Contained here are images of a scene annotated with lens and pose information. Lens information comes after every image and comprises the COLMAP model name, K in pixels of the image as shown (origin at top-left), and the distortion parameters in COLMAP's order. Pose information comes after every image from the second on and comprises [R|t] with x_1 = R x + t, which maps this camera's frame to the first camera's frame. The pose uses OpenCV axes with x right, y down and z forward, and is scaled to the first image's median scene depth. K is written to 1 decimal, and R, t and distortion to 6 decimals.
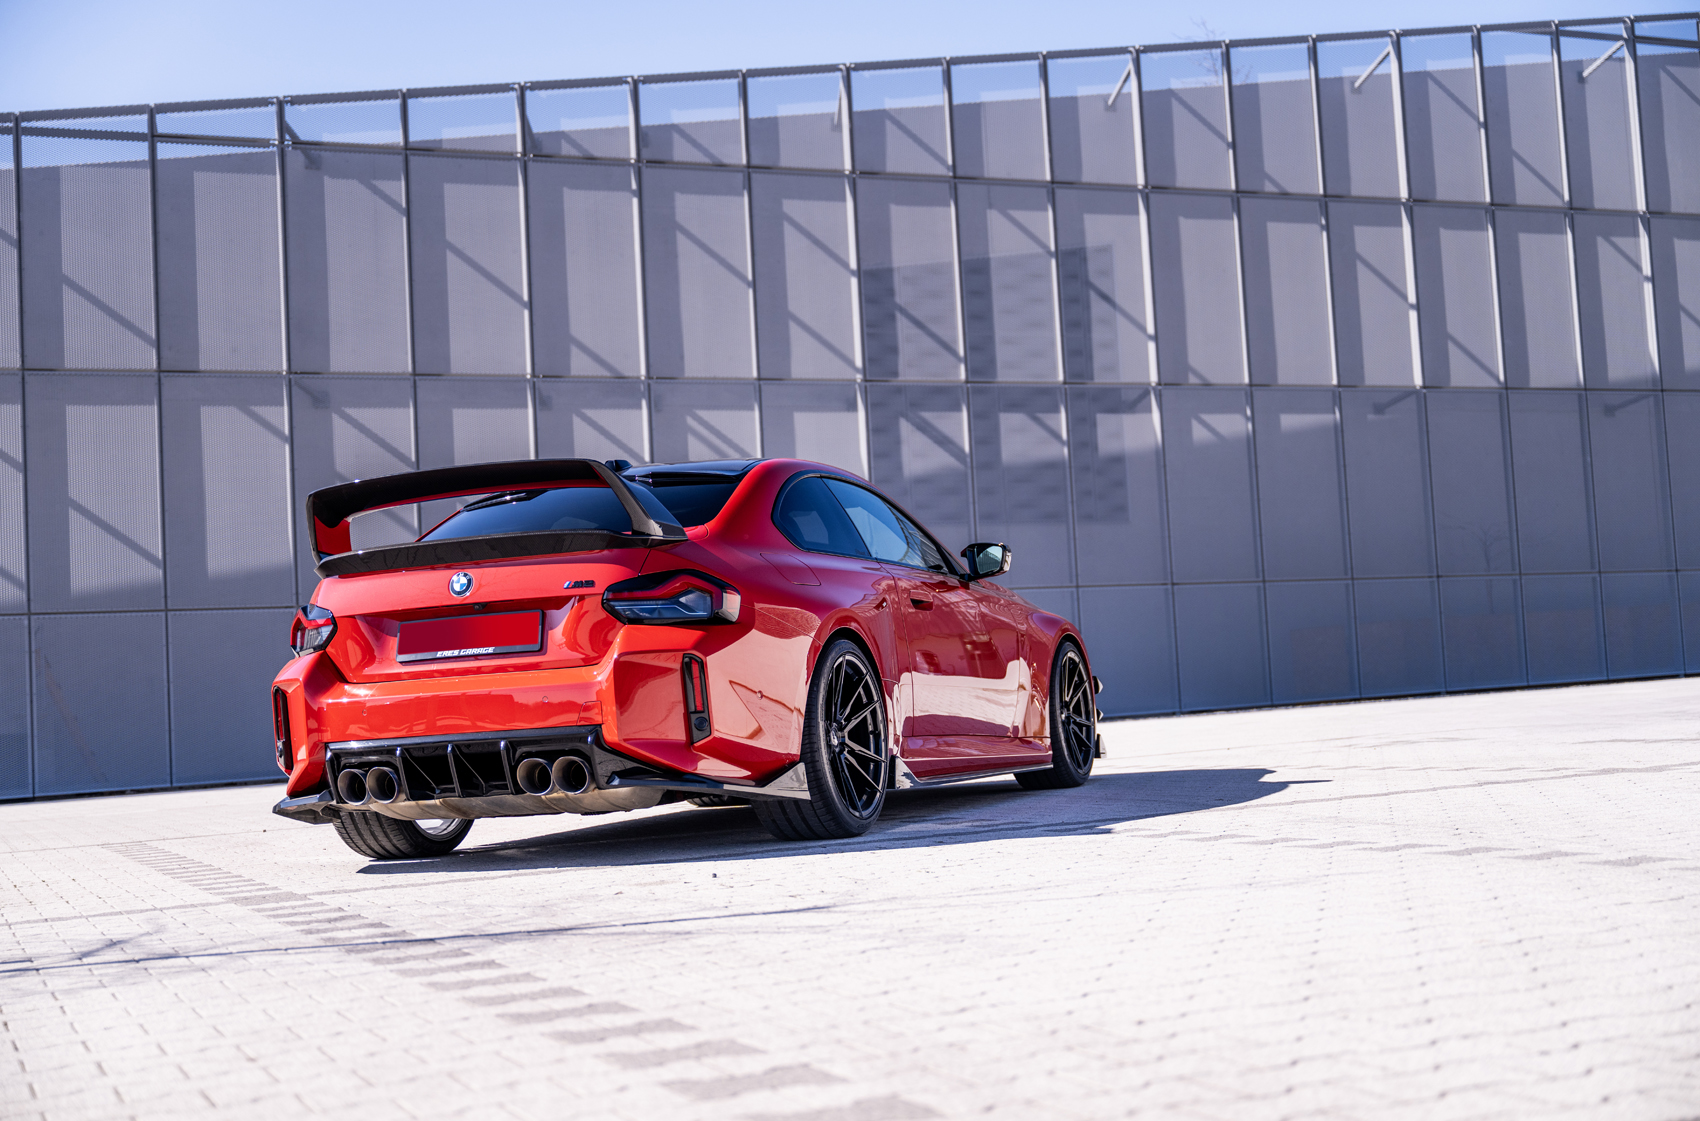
lens RADIAL K [[2148.0, 0, 744.6], [0, 2148.0, 574.8], [0, 0, 1]] dist [-0.029832, 0.000000]
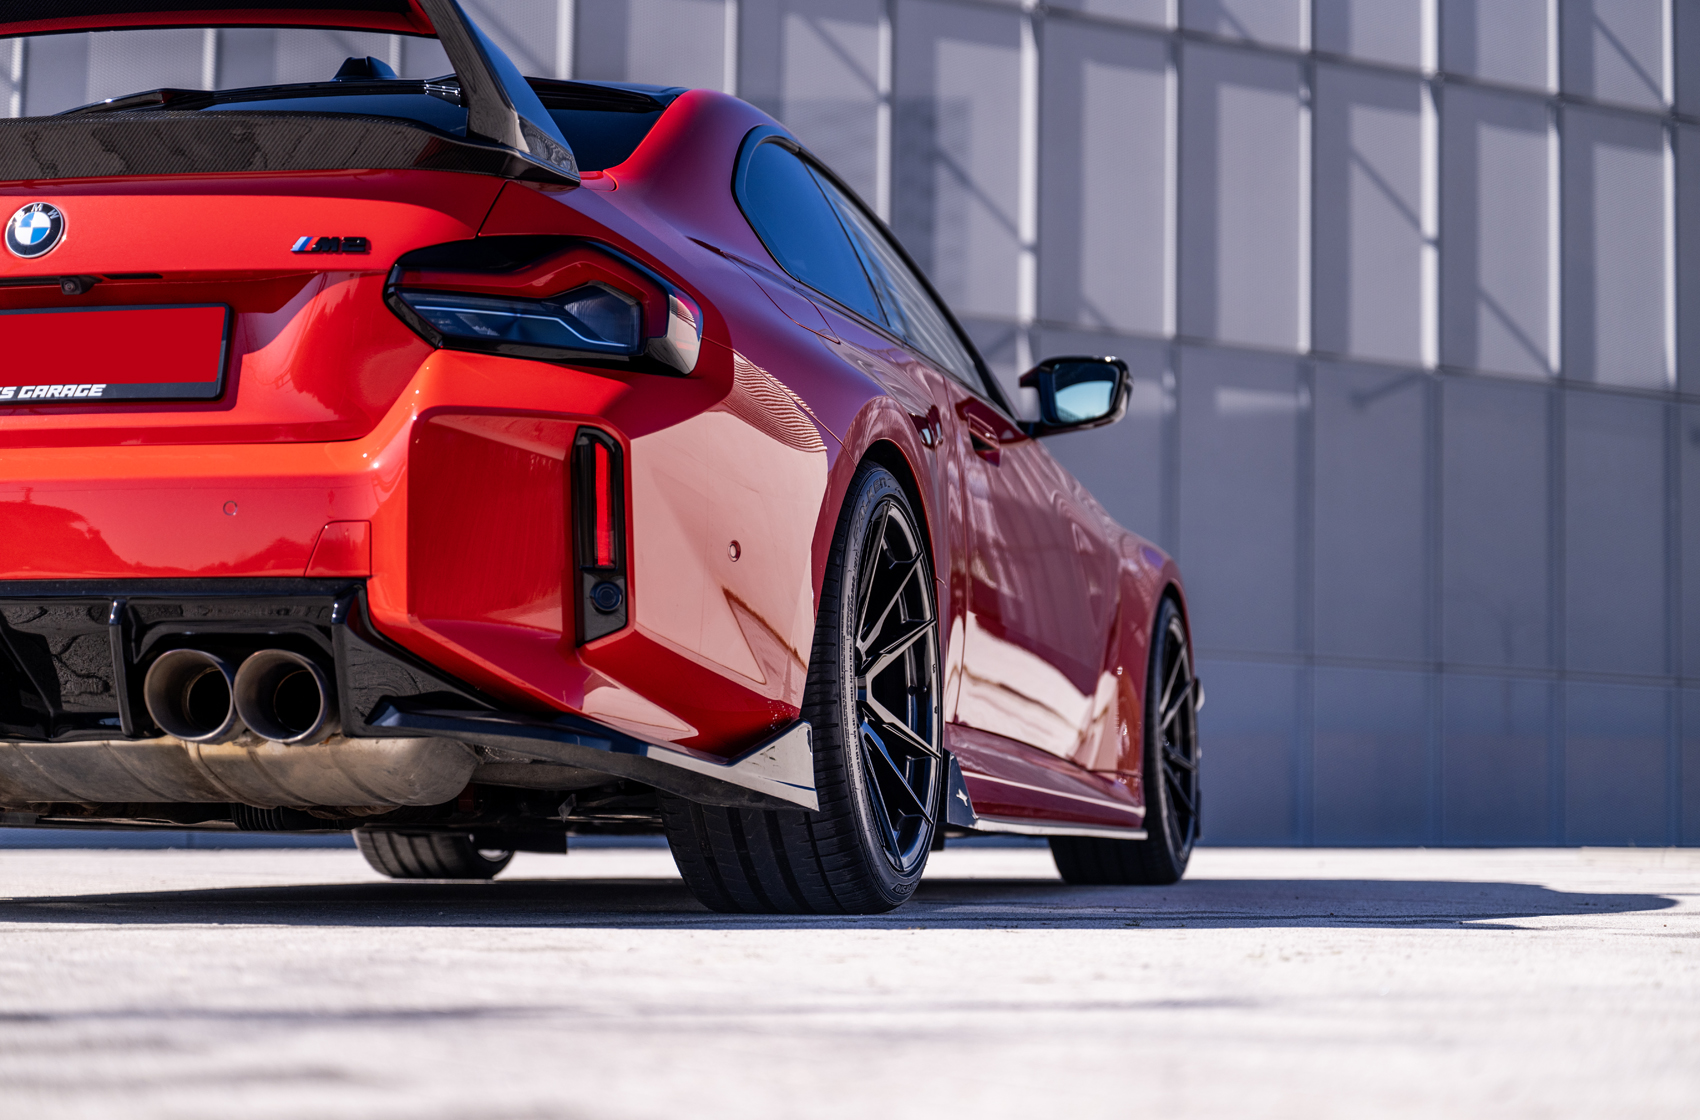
lens RADIAL K [[3352.3, 0, 787.0], [0, 3352.3, 548.9], [0, 0, 1]] dist [0.005523, 0.000000]
pose [[0.986467, 0.083753, 0.140957, -0.068977], [-0.080588, 0.996353, -0.028025, 0.066688], [-0.142790, 0.016287, 0.989619, 0.311778]]
